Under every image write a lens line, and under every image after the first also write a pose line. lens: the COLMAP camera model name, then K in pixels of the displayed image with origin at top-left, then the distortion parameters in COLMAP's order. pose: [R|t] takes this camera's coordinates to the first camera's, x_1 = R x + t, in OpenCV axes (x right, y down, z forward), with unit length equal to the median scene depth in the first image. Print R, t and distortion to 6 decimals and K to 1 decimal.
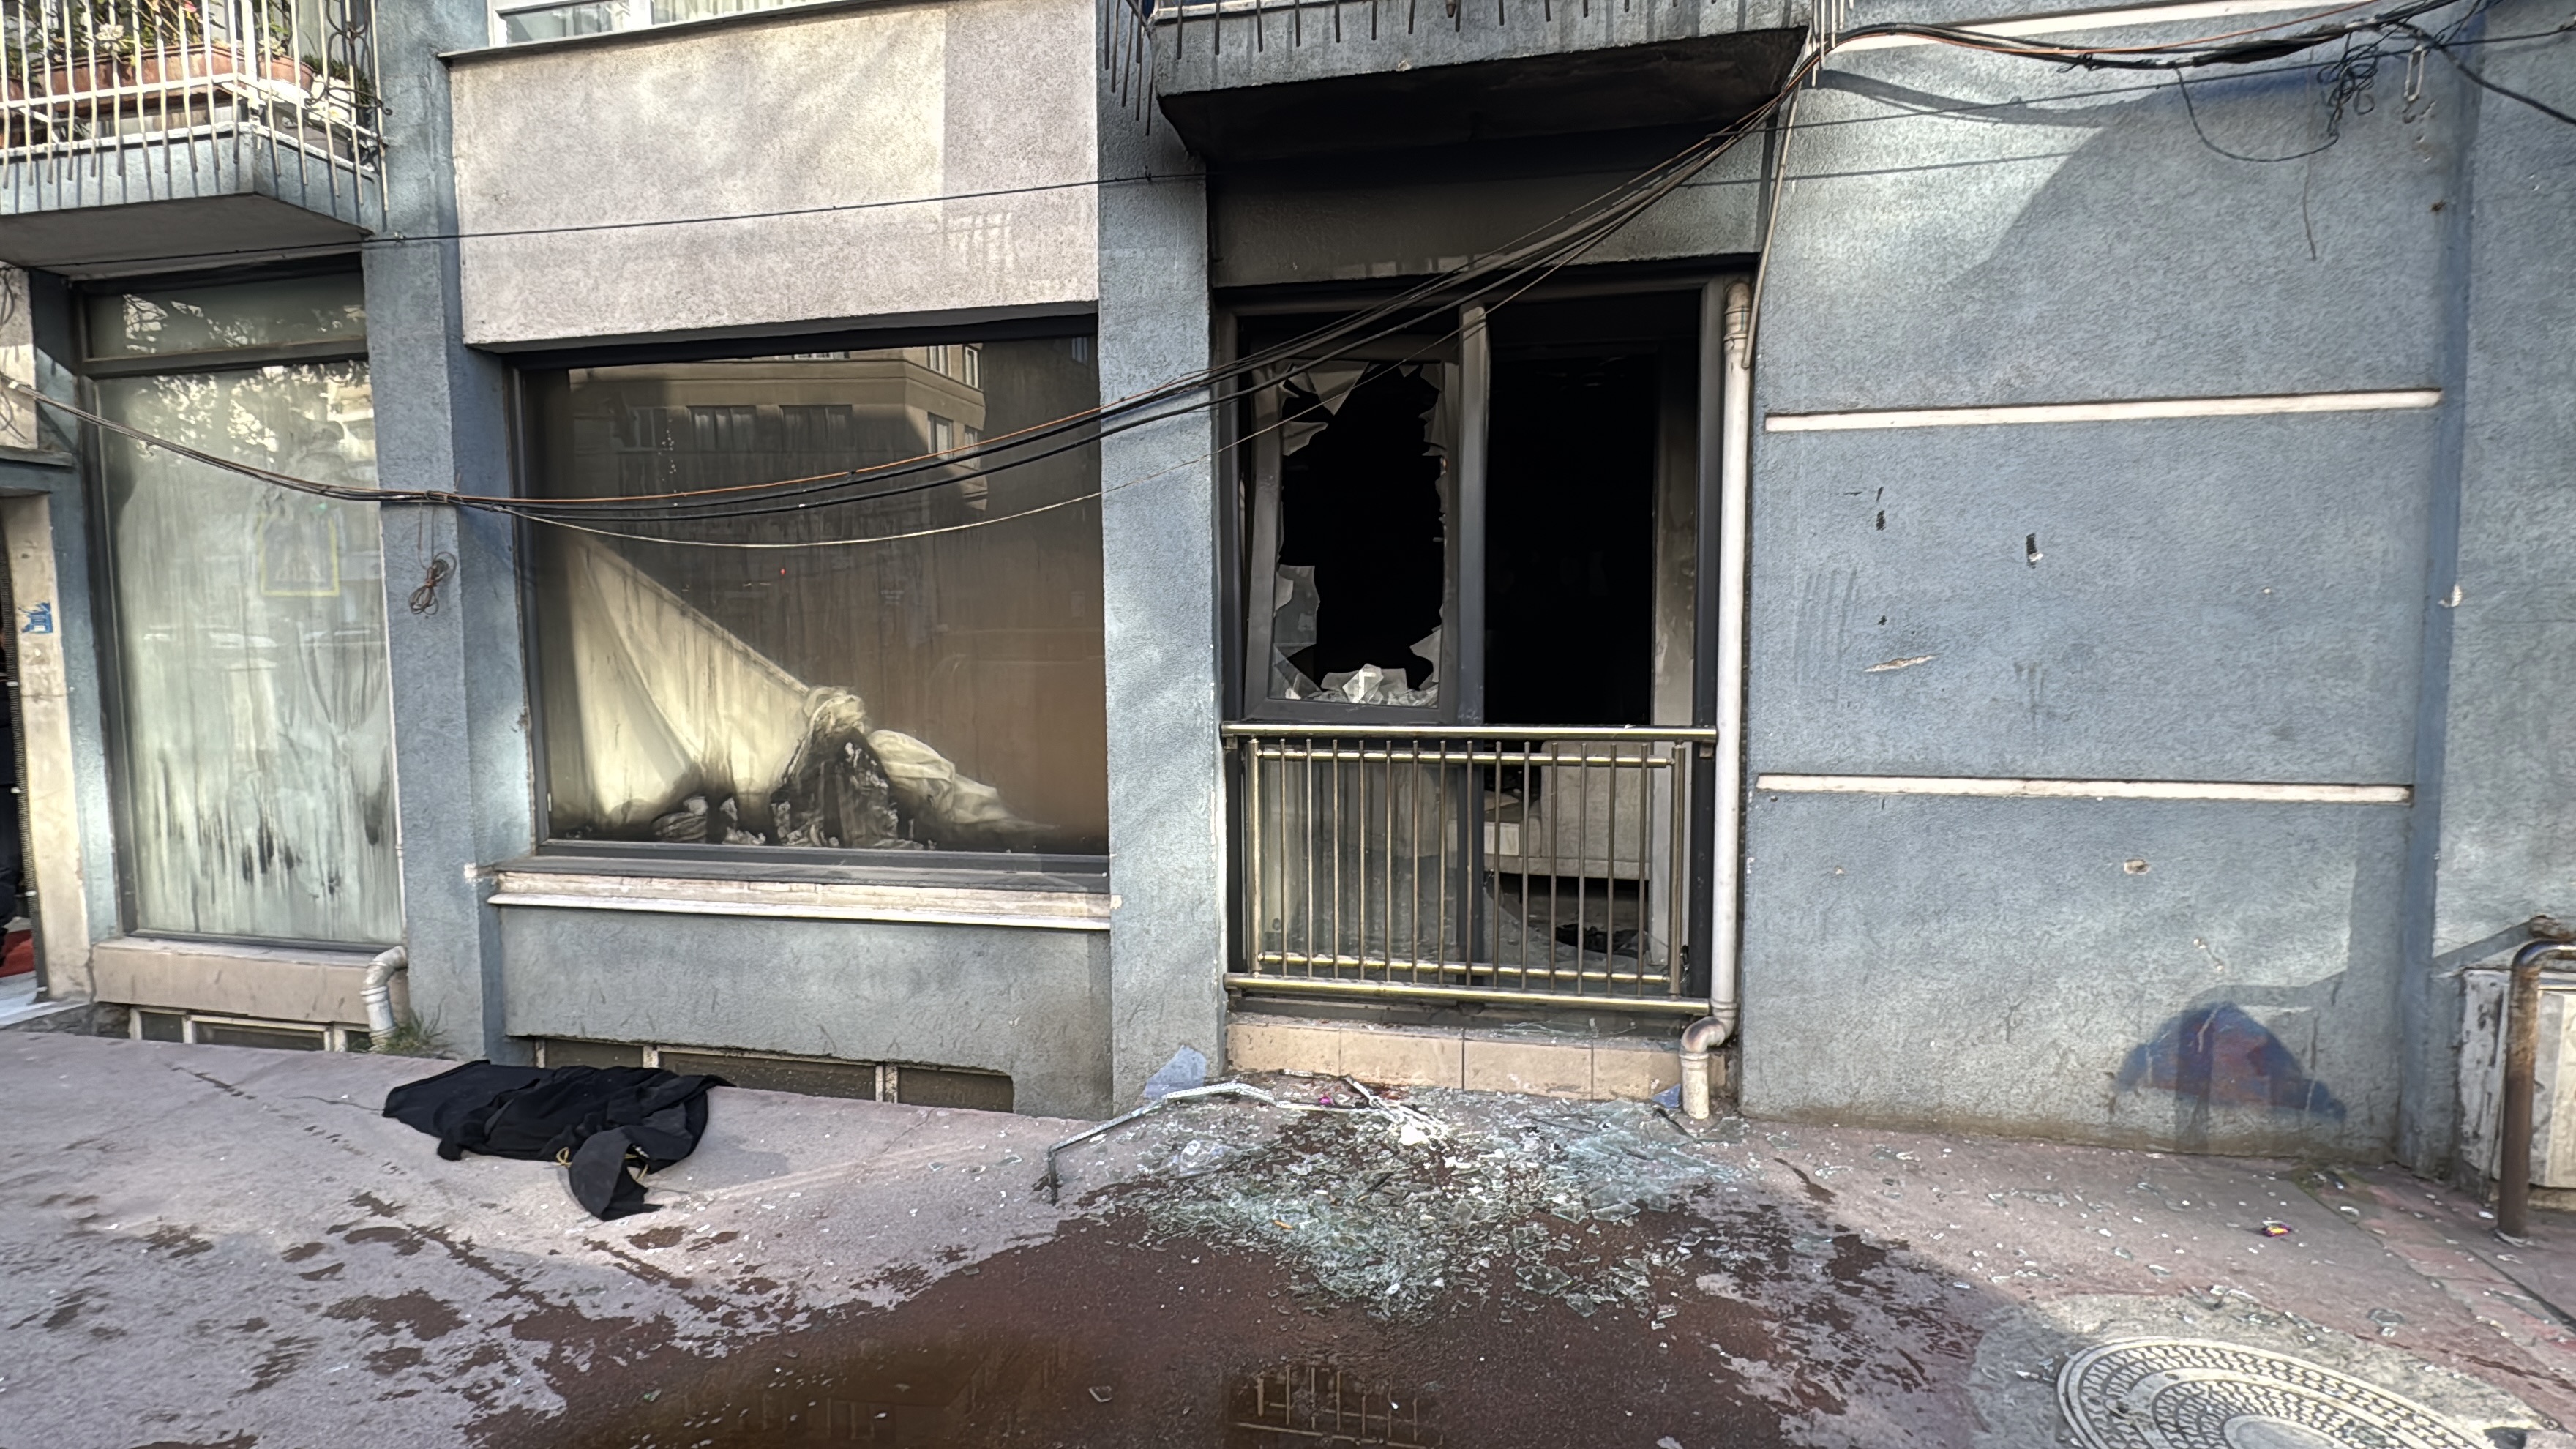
lens RADIAL K [[1163.2, 0, 1281.0], [0, 1163.2, 723.7], [0, 0, 1]] dist [0.000625, -0.000341]
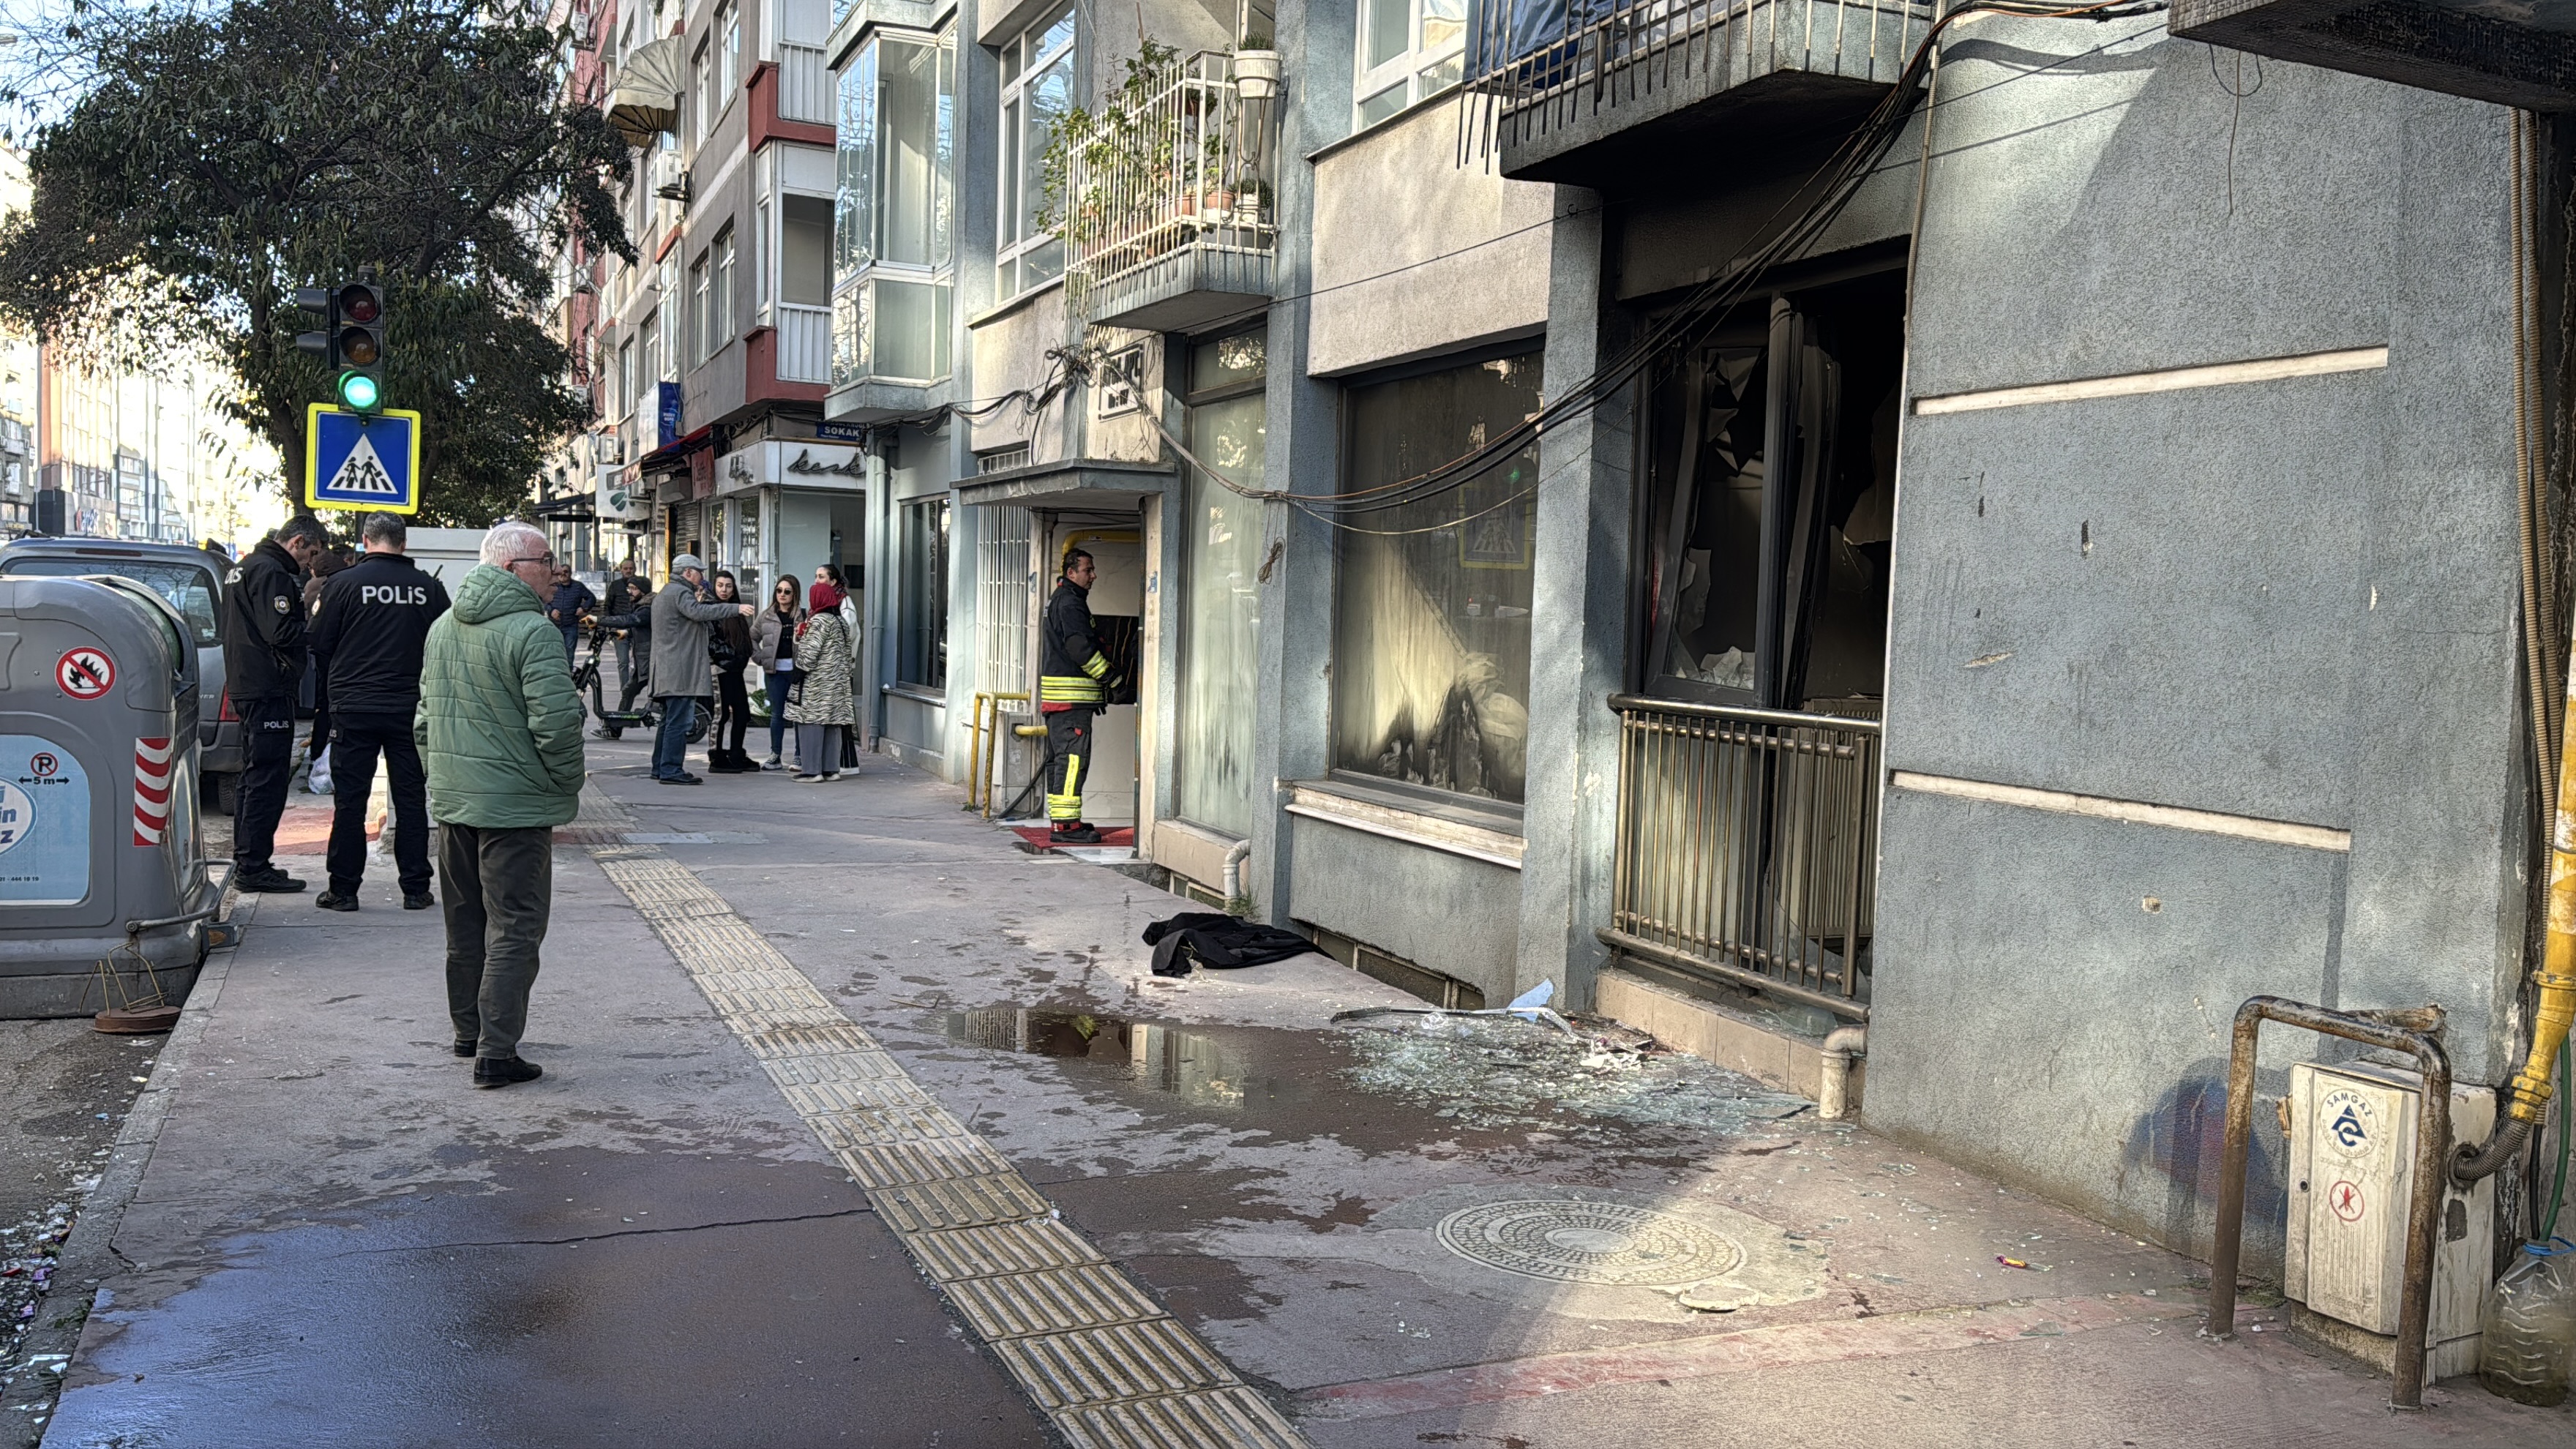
lens RADIAL K [[2134.7, 0, 1286.2], [0, 2134.7, 745.7], [0, 0, 1]] dist [0.088848, -0.120809]
pose [[0.558405, 0.078977, -0.825800, 1.597759], [-0.095881, 0.994931, 0.030318, 0.017429], [0.824009, 0.062249, 0.563147, -0.414977]]
